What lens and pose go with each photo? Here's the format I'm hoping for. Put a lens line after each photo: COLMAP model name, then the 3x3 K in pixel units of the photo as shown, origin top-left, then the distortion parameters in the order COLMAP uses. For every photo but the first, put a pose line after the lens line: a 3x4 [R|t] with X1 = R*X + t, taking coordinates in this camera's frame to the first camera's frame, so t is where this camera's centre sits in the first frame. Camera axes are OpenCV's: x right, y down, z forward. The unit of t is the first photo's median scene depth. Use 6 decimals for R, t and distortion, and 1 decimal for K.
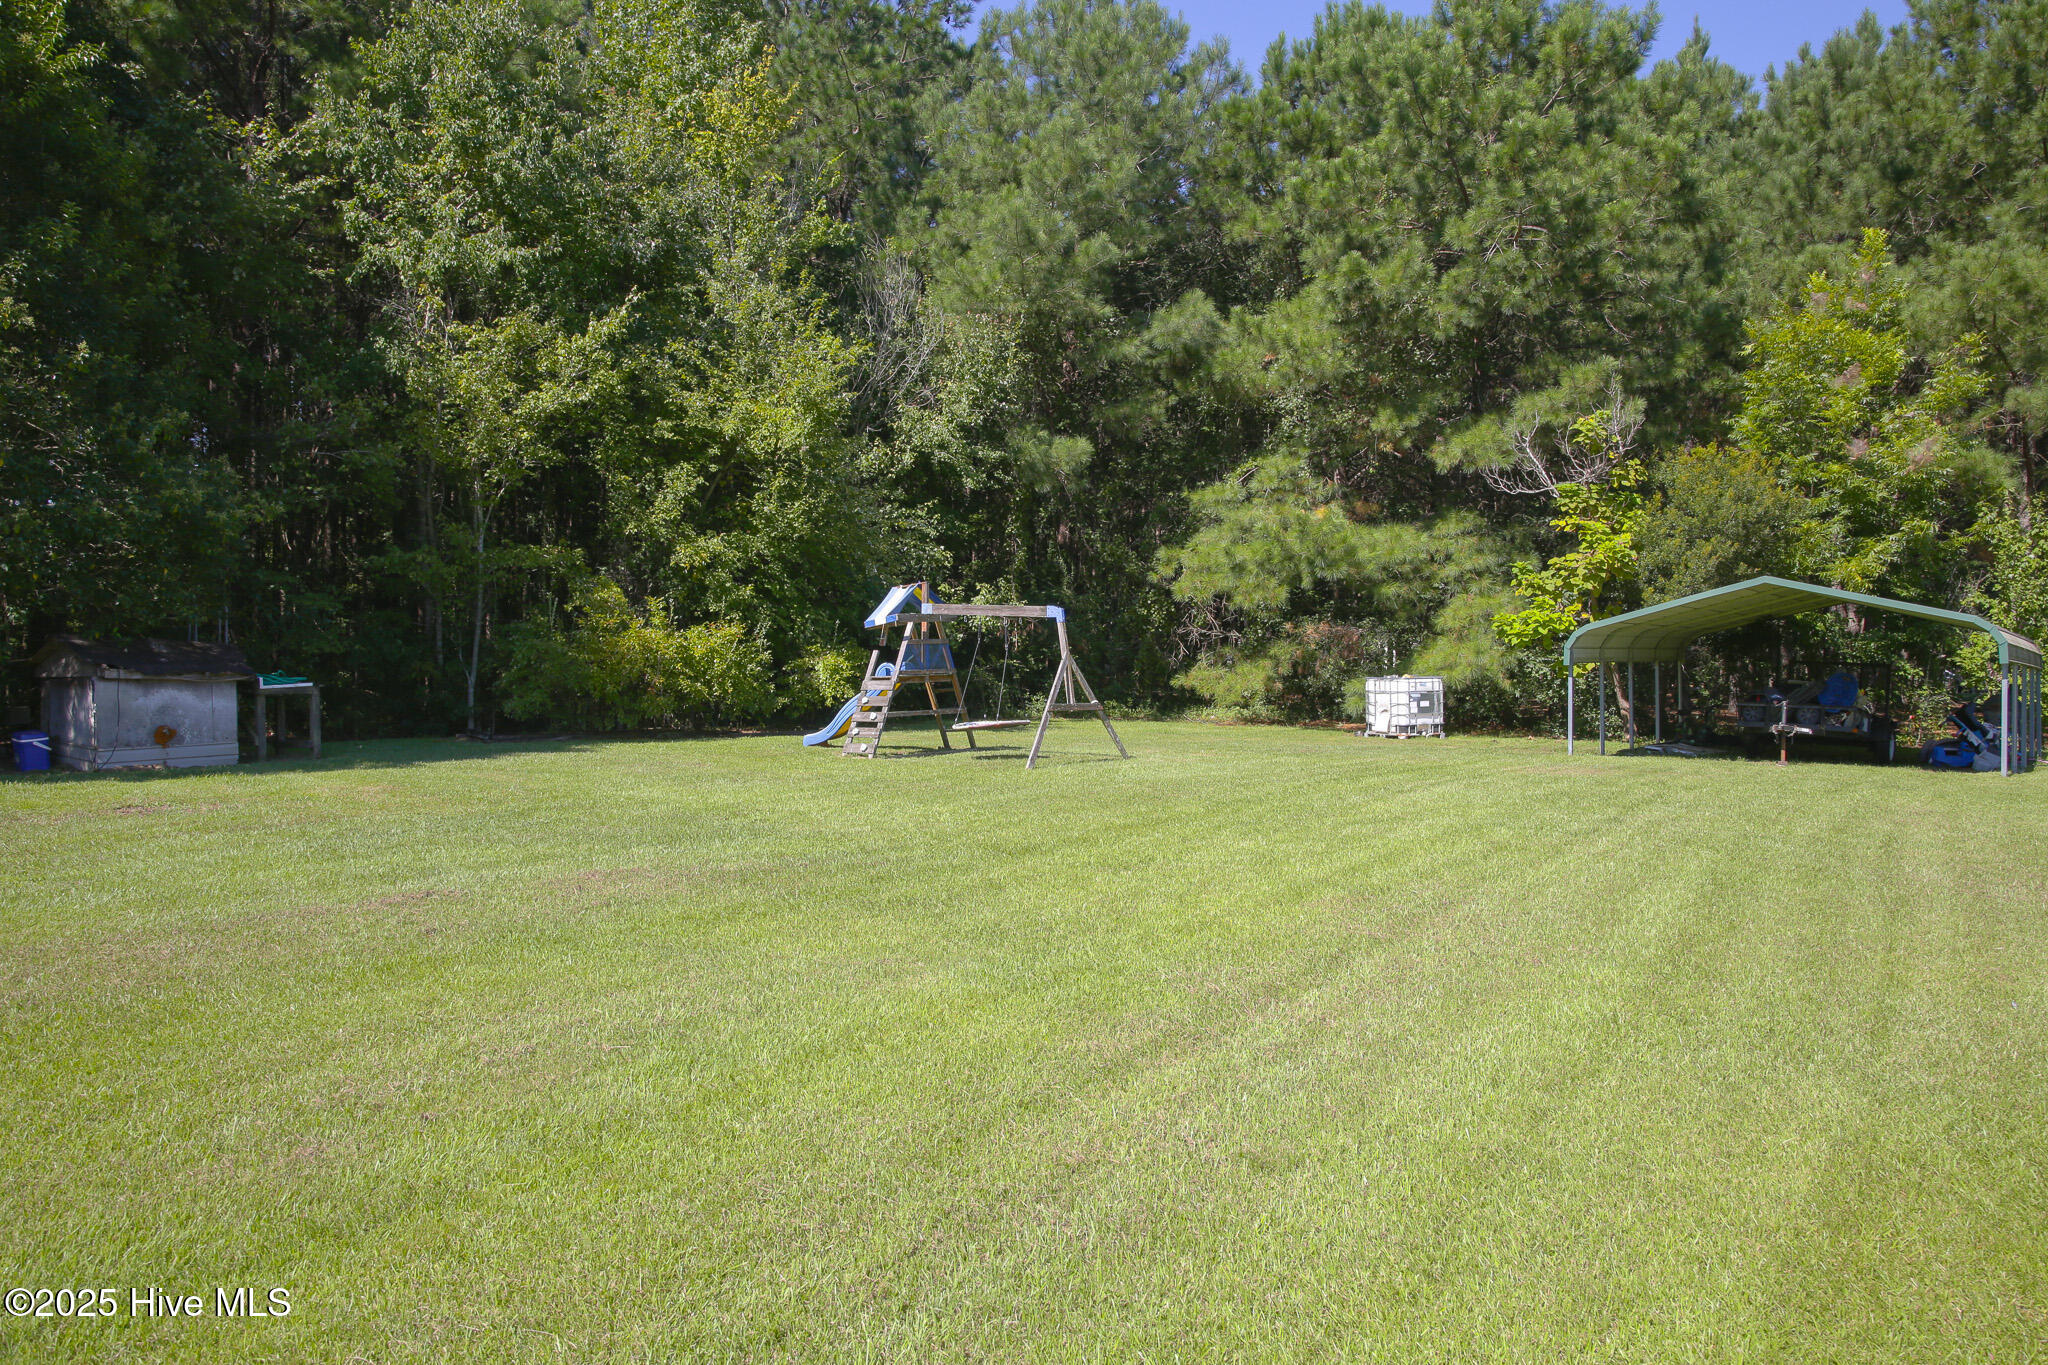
lens RADIAL K [[1415.4, 0, 1024.0], [0, 1415.4, 682.5], [0, 0, 1]] dist [-0.109694, 0.085779]
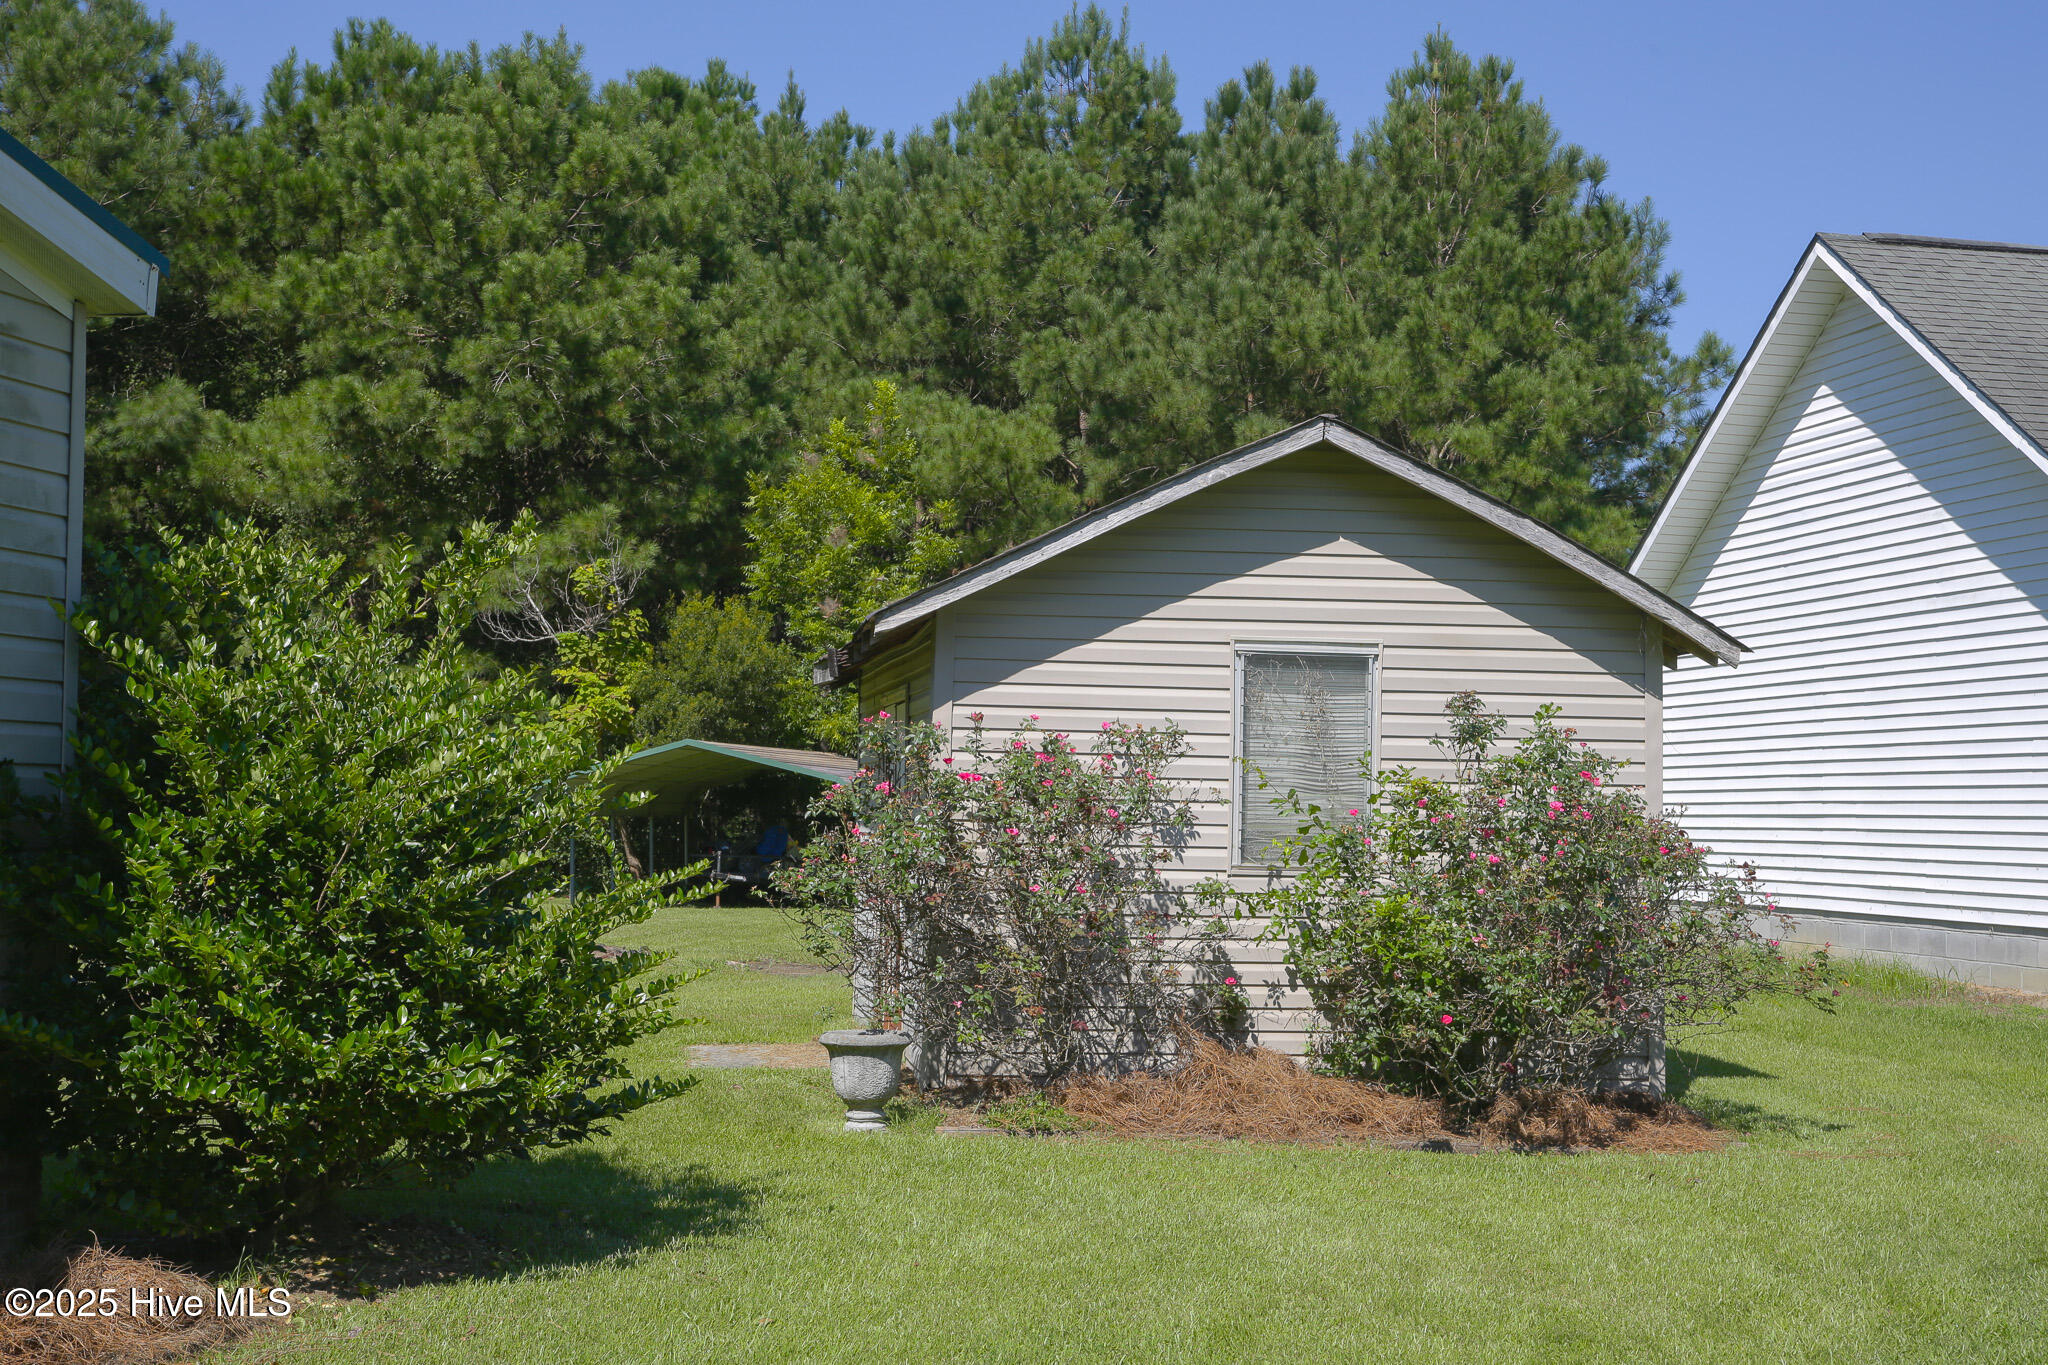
lens RADIAL K [[2738.7, 0, 1024.0], [0, 2738.7, 682.5], [0, 0, 1]] dist [0.013055, 0.071916]
pose [[0.916394, 0.023777, 0.399572, -0.068118], [0.004810, 0.997508, -0.070391, 0.023519], [-0.400249, 0.066428, 0.913995, -0.755592]]
